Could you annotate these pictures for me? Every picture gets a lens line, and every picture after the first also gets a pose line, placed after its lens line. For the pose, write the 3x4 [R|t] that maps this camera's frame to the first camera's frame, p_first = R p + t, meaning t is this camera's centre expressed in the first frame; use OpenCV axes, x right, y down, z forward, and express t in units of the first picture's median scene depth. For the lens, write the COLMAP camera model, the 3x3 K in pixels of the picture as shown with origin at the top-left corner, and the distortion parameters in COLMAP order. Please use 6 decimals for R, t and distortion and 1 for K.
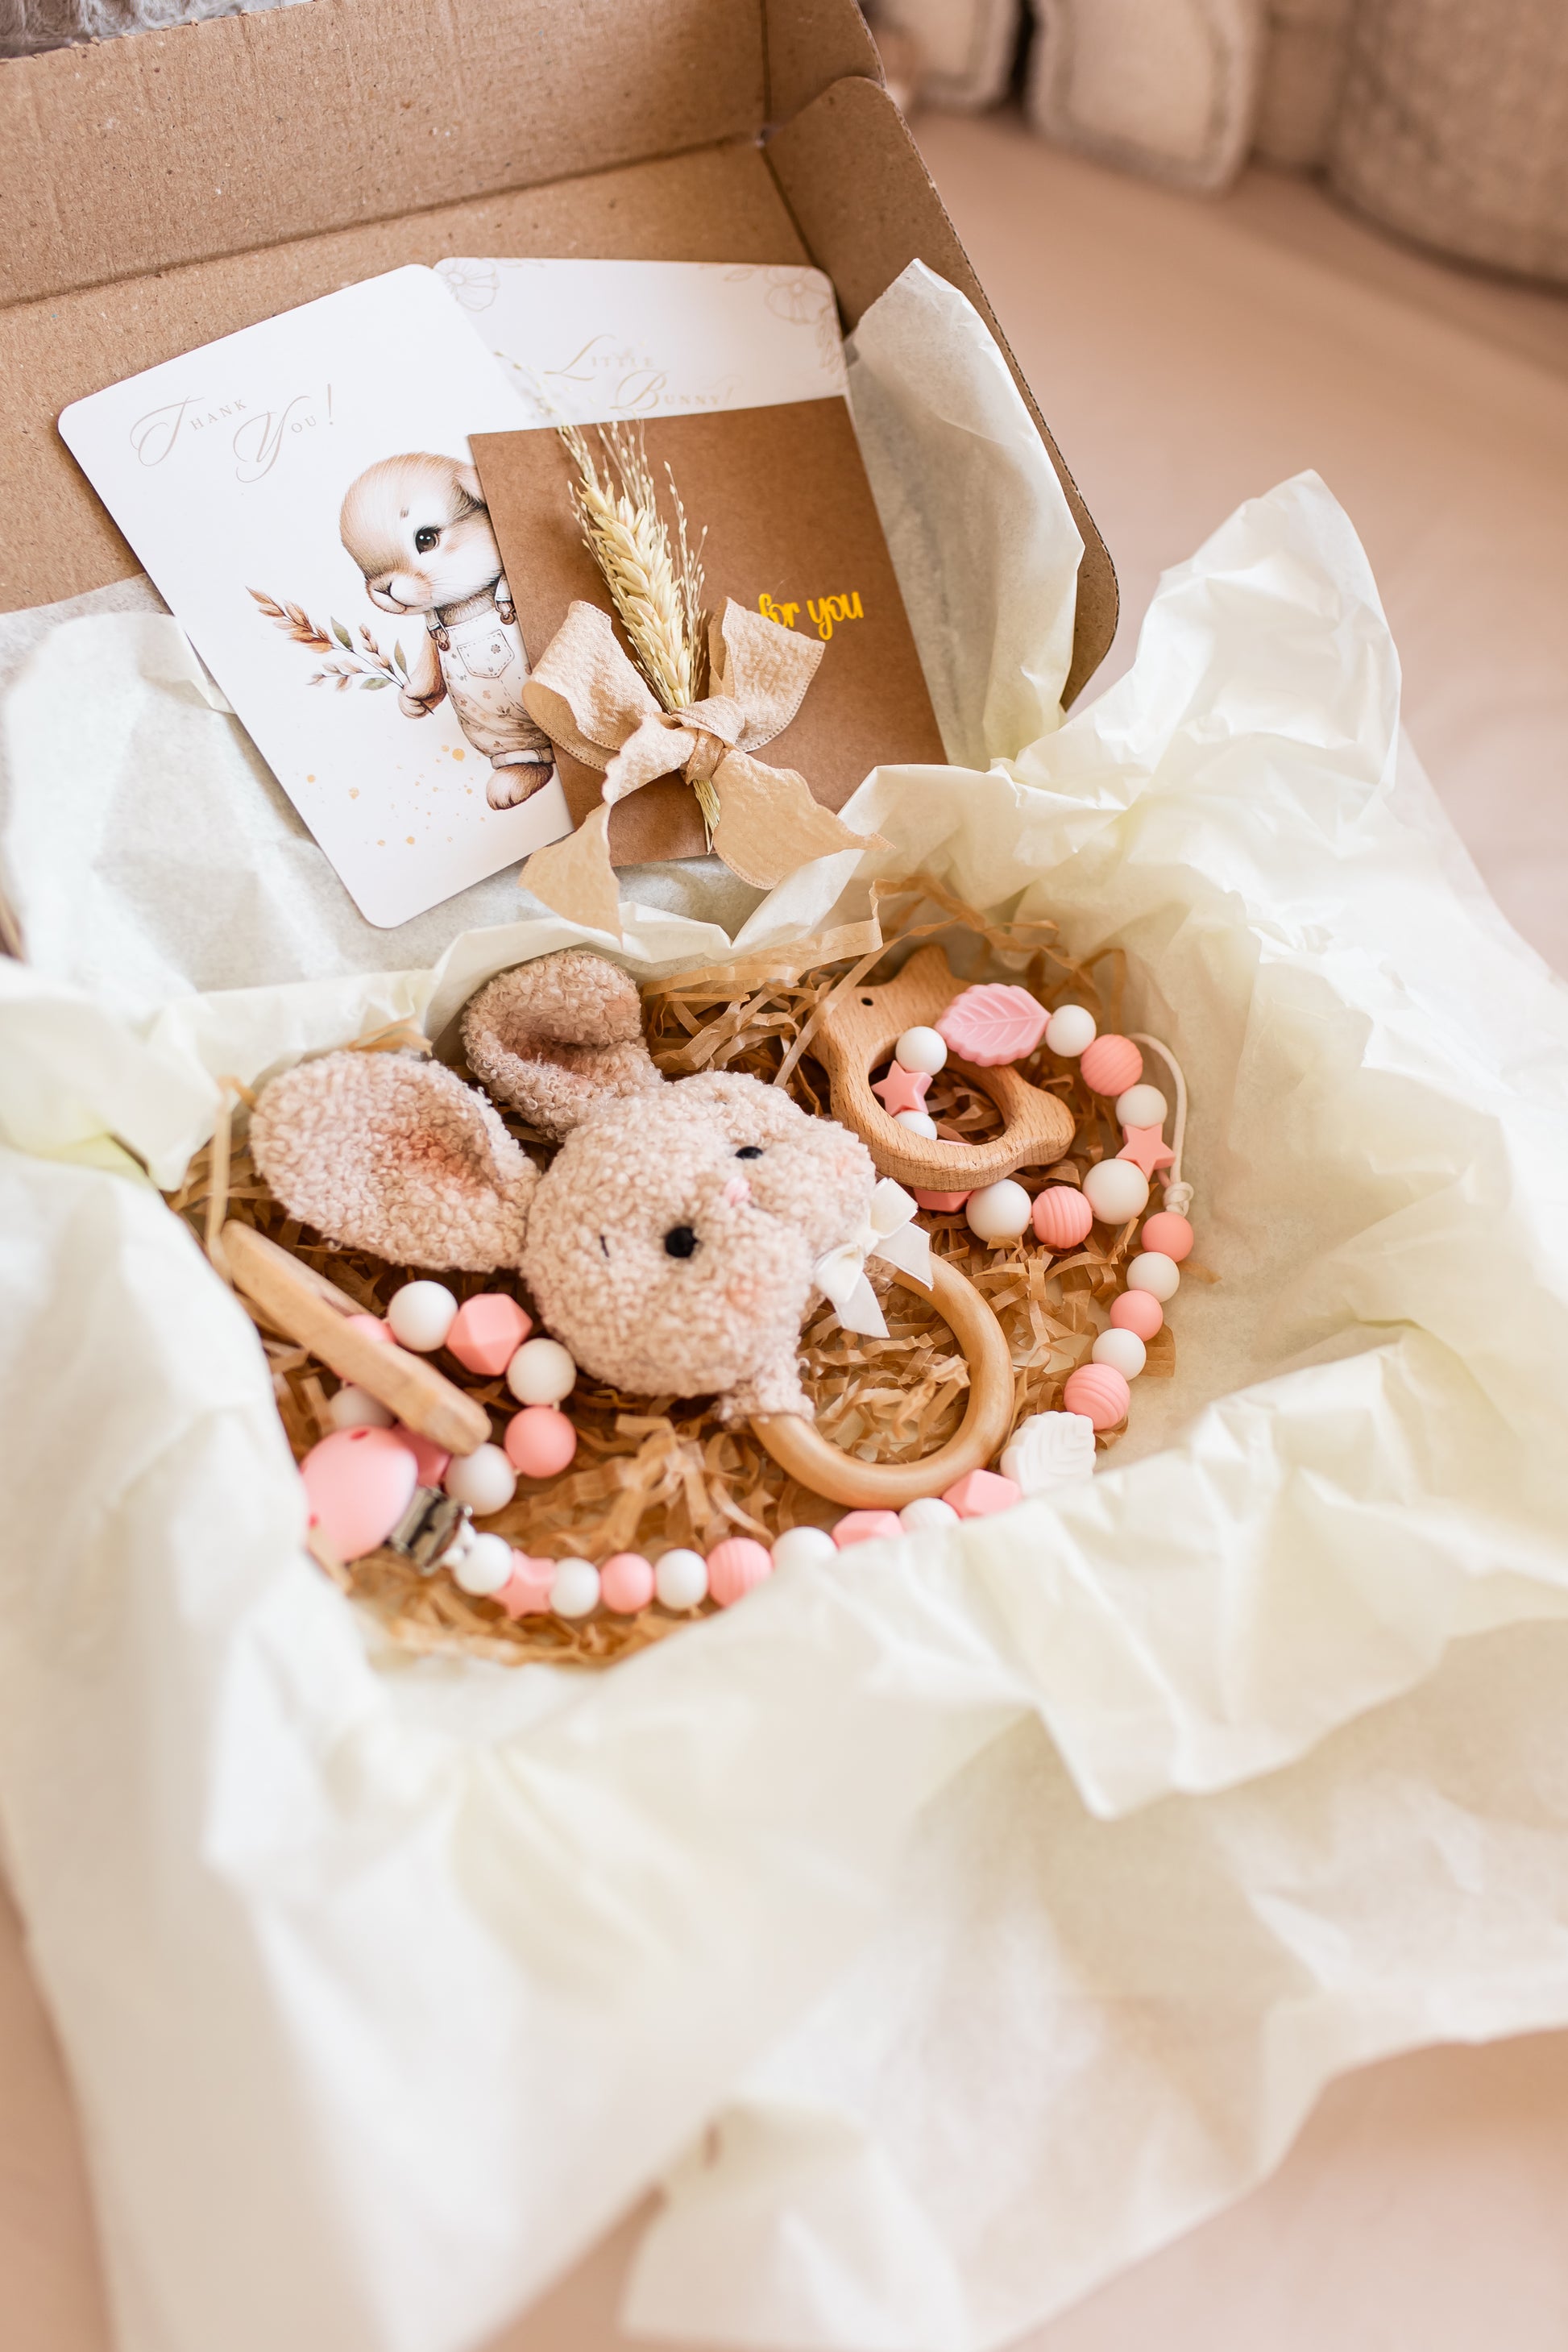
lens RADIAL K [[2725.9, 0, 789.2], [0, 2725.9, 1117.7], [0, 0, 1]] dist [-0.000662, 0.006032]
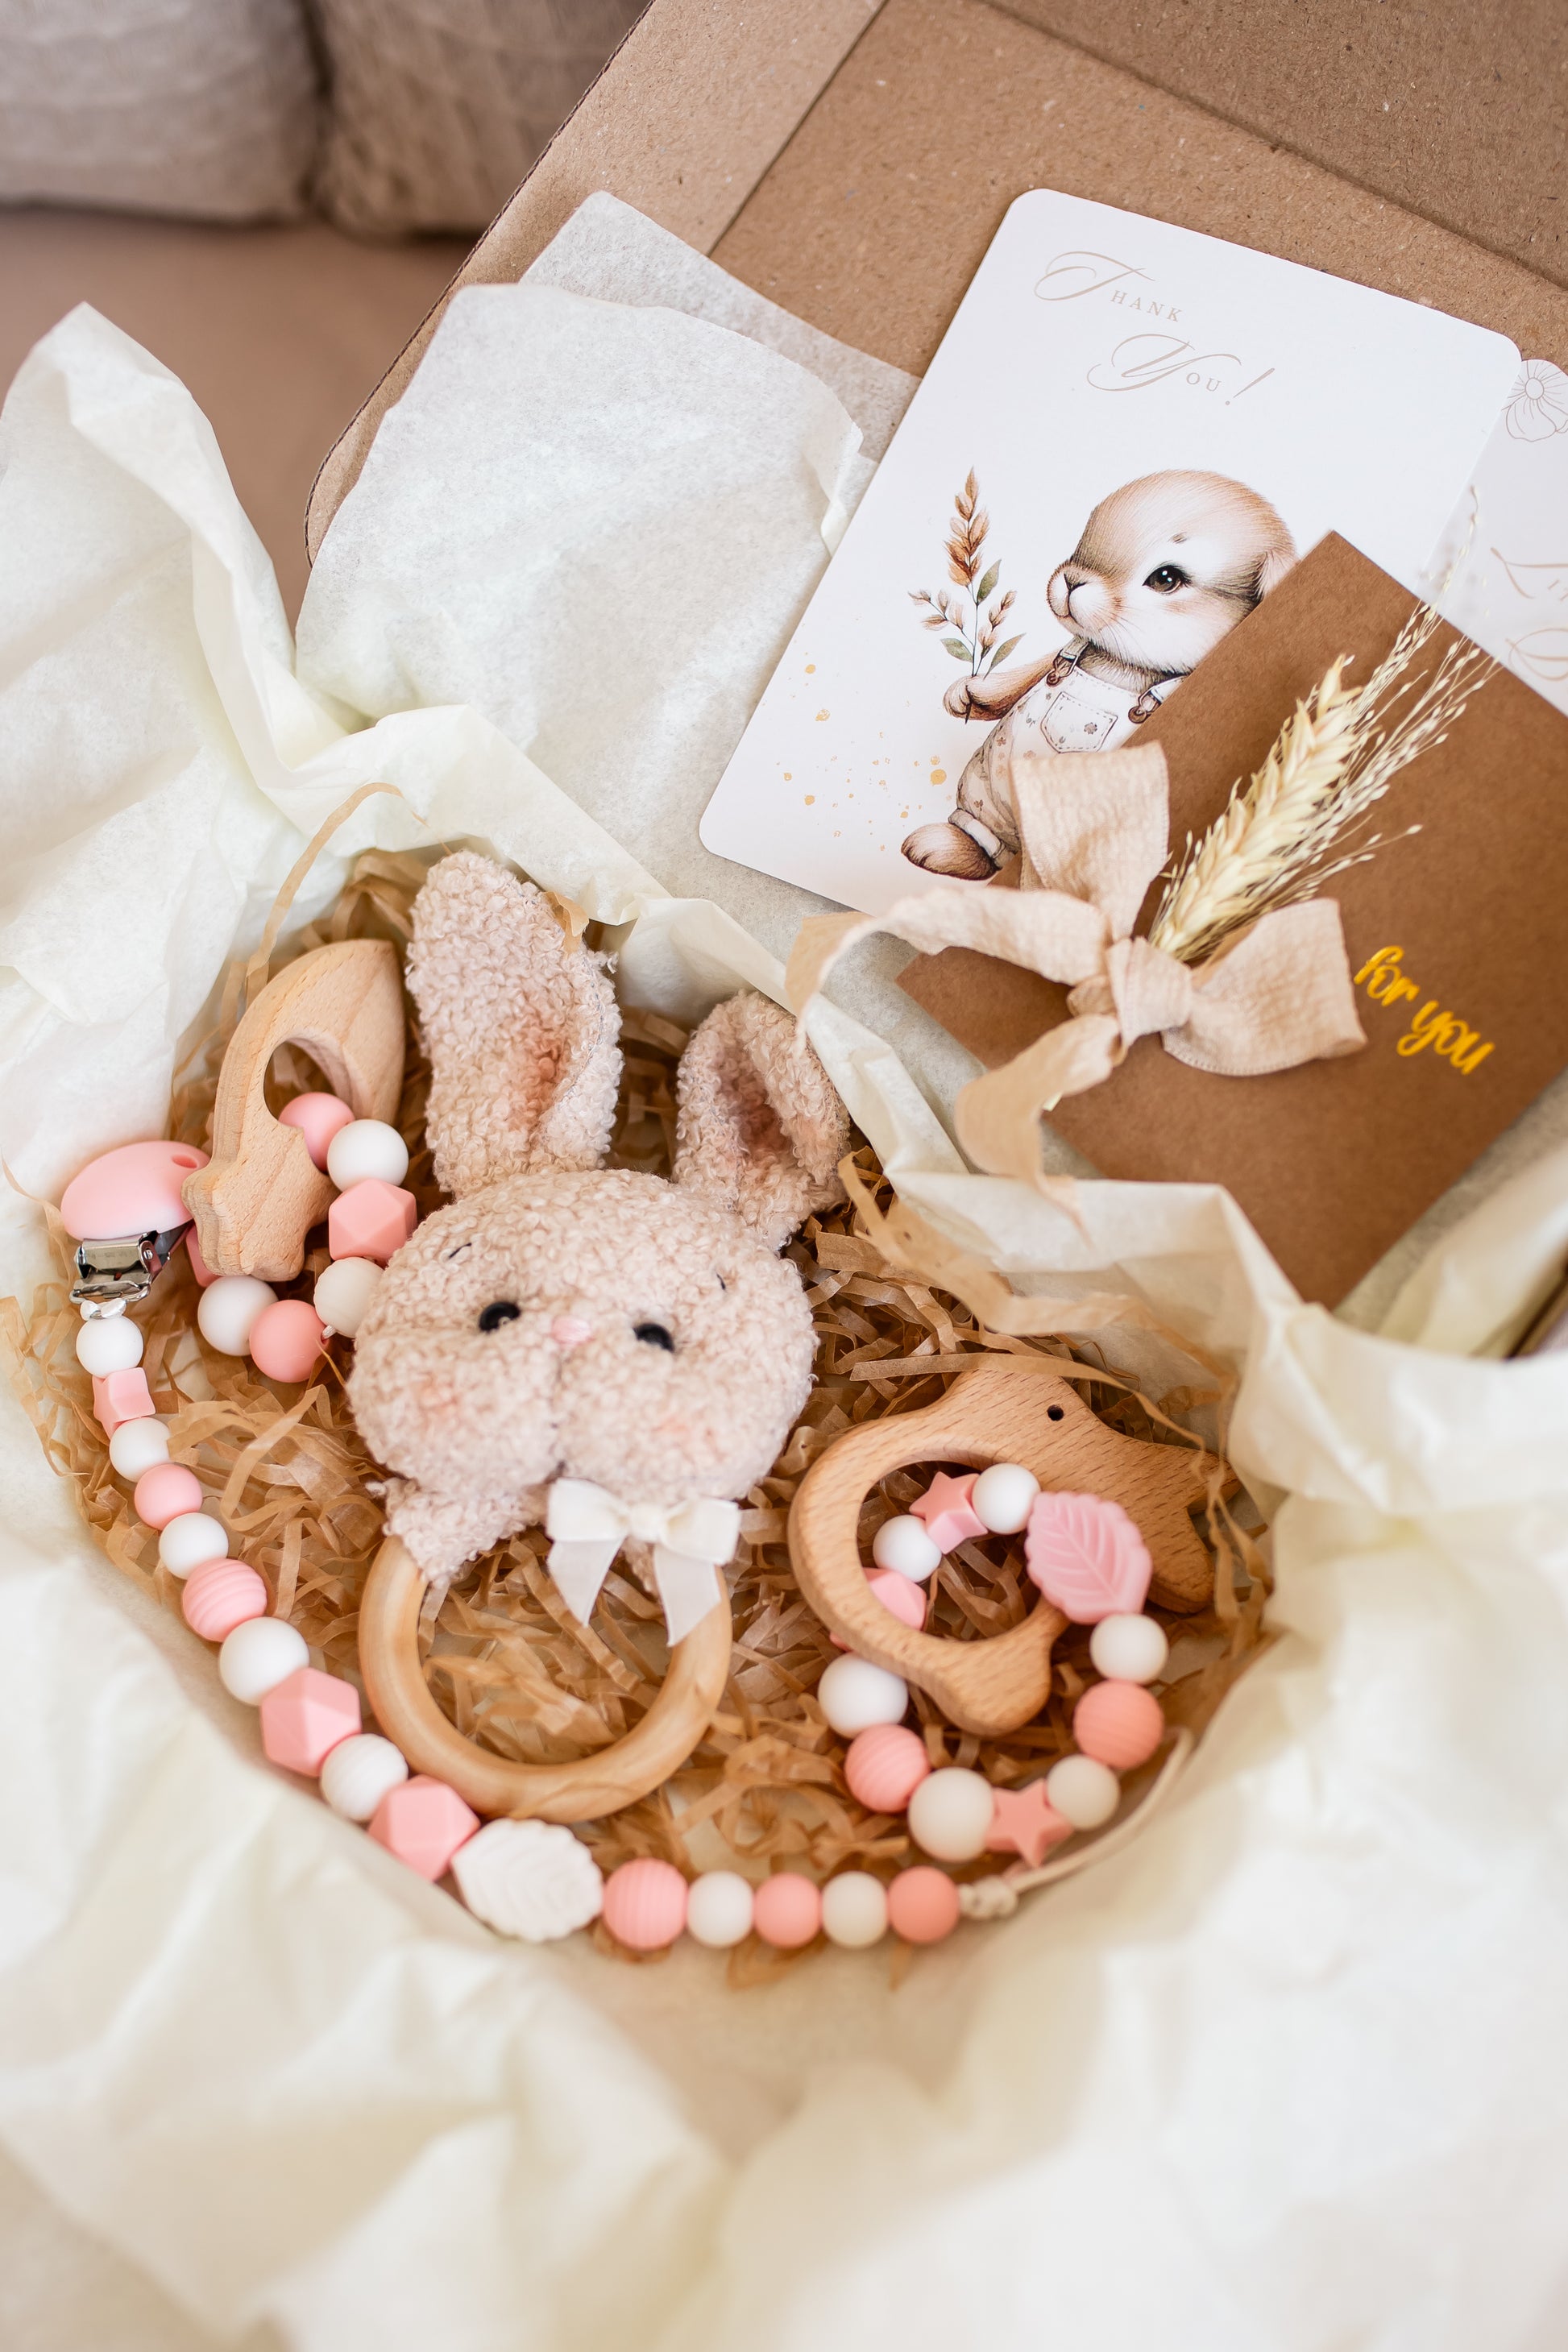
lens RADIAL K [[3141.8, 0, 733.5], [0, 3141.8, 1310.9], [0, 0, 1]] dist [-0.080456, 0.118947]
pose [[0.366894, 0.739393, -0.564523, 0.483569], [-0.704278, 0.617242, 0.350719, -0.314091], [0.607767, 0.268904, 0.747202, 0.326443]]
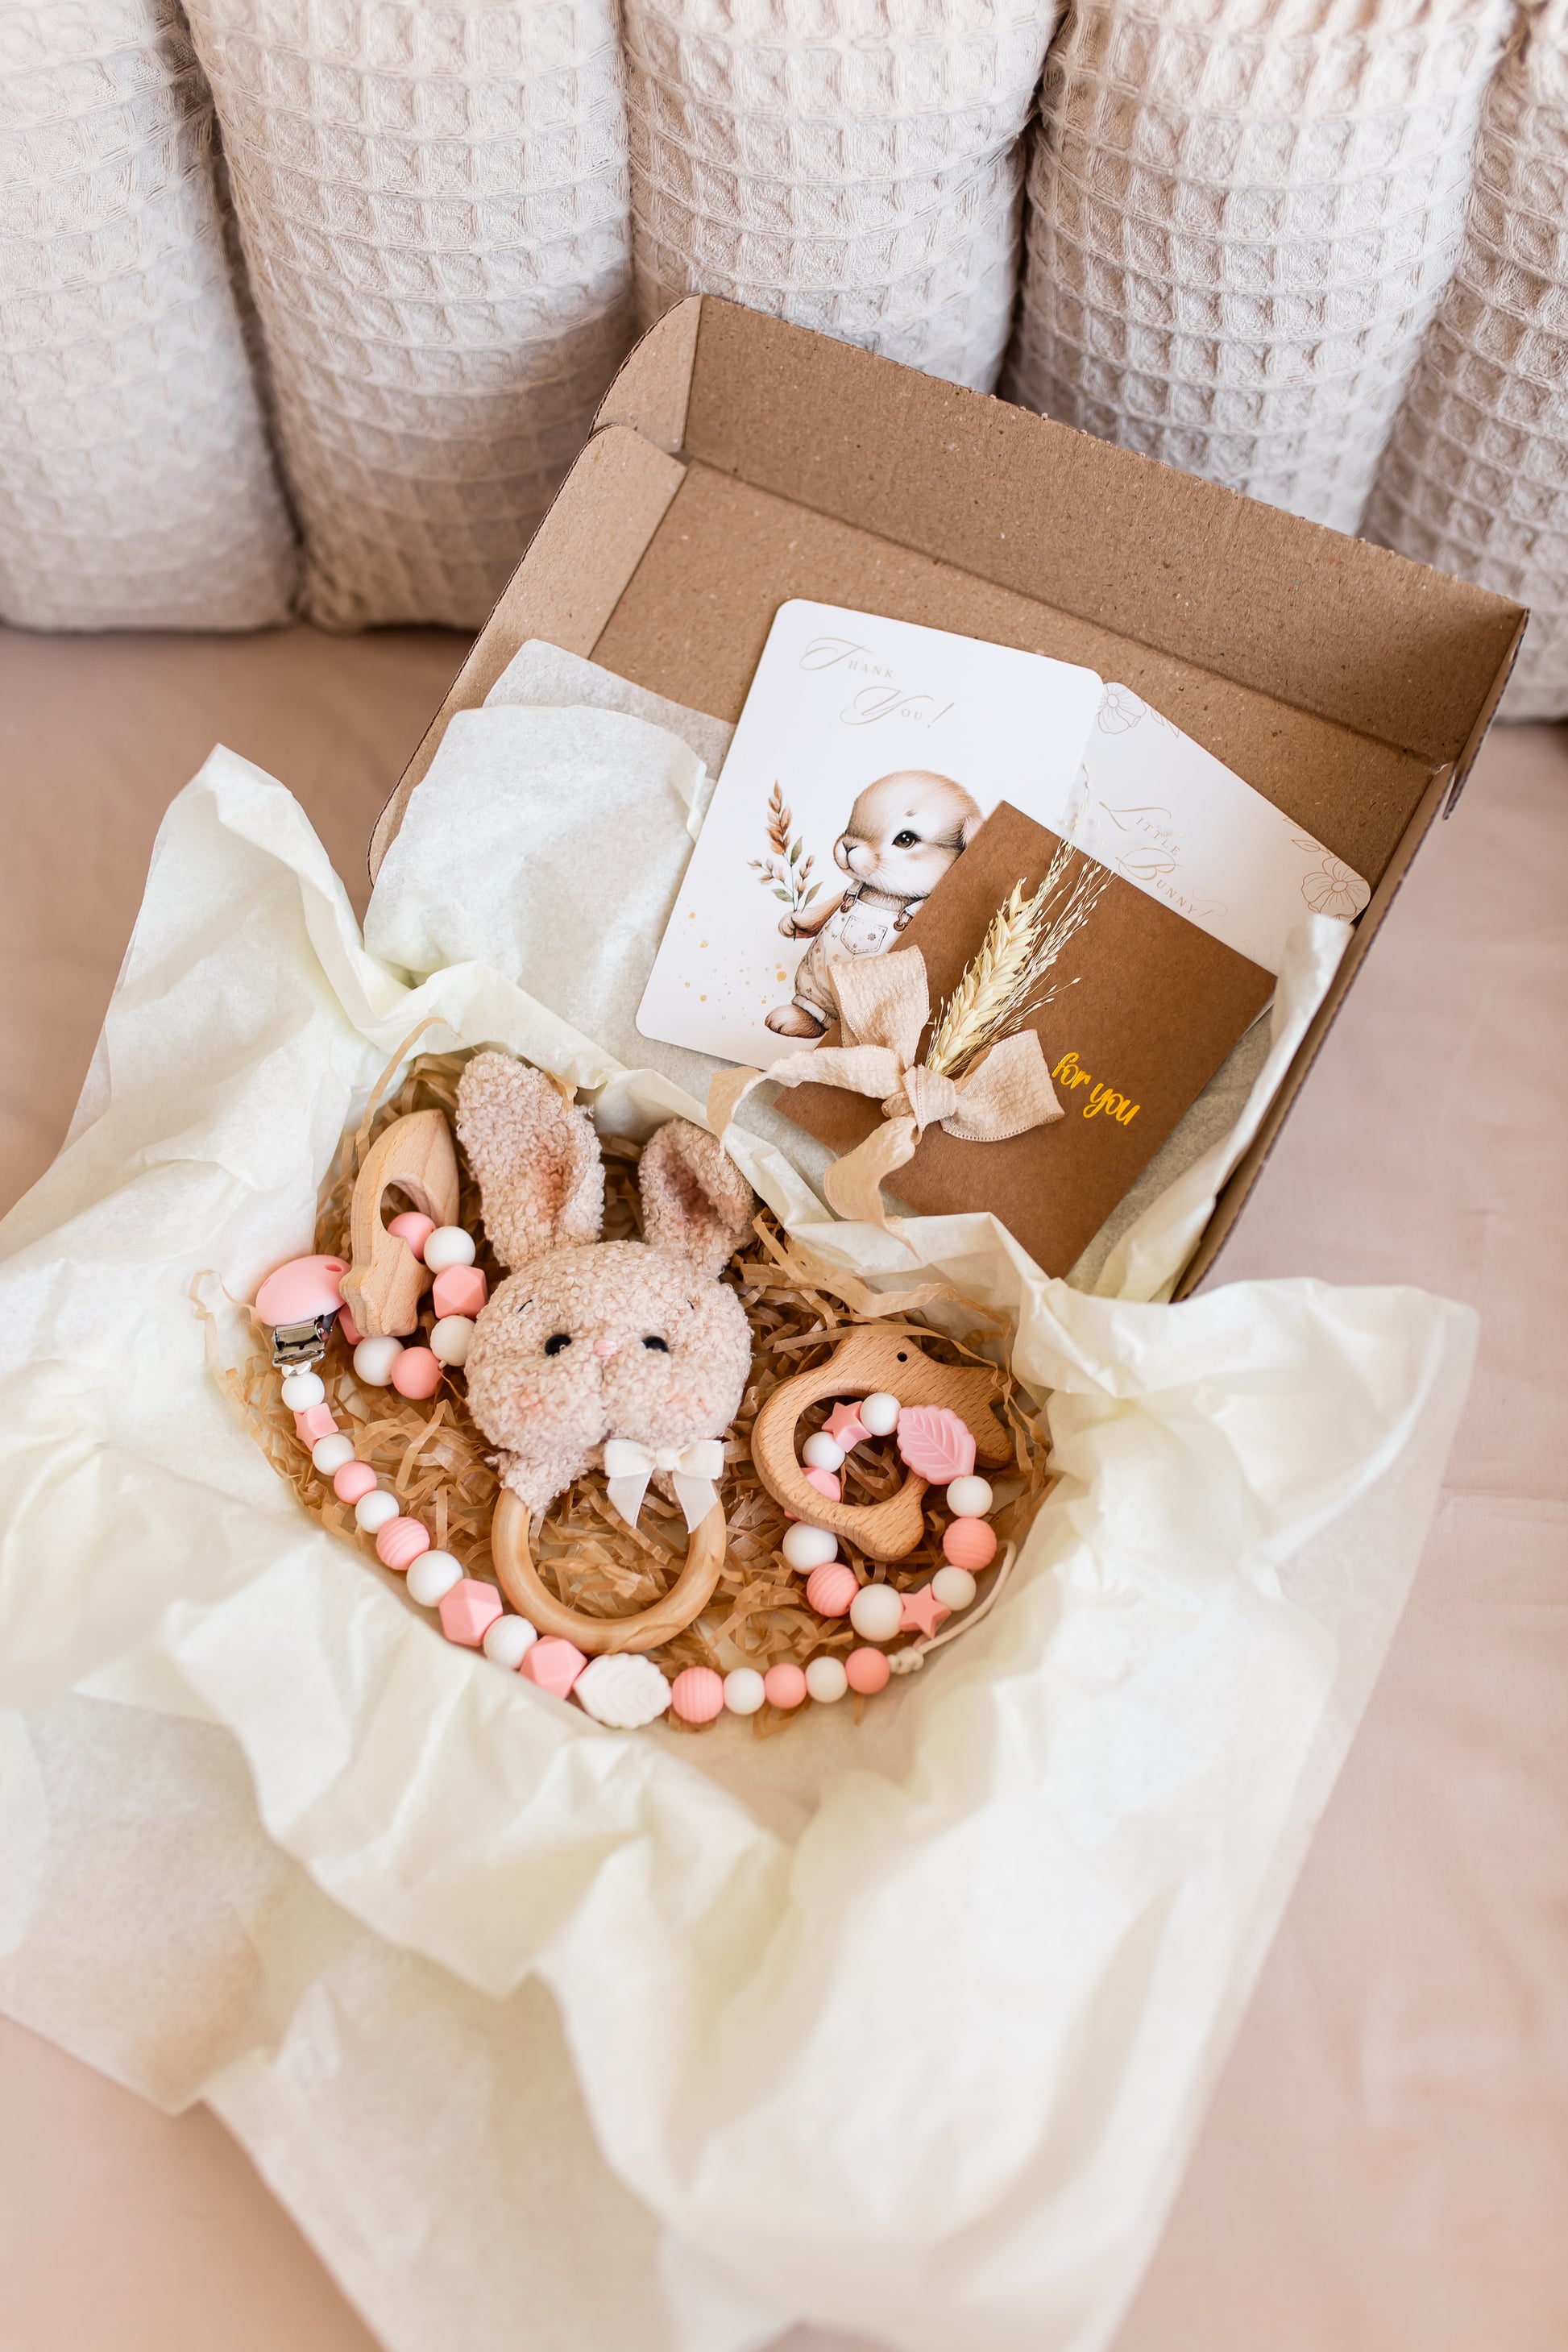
lens RADIAL K [[2375.1, 0, 784.0], [0, 2375.1, 1176.0], [0, 0, 1]] dist [0.002903, 0.000997]
pose [[0.514475, 0.674052, -0.530065, 0.532939], [-0.654934, 0.707884, 0.264502, -0.362031], [0.553513, 0.211078, 0.805648, 0.121860]]
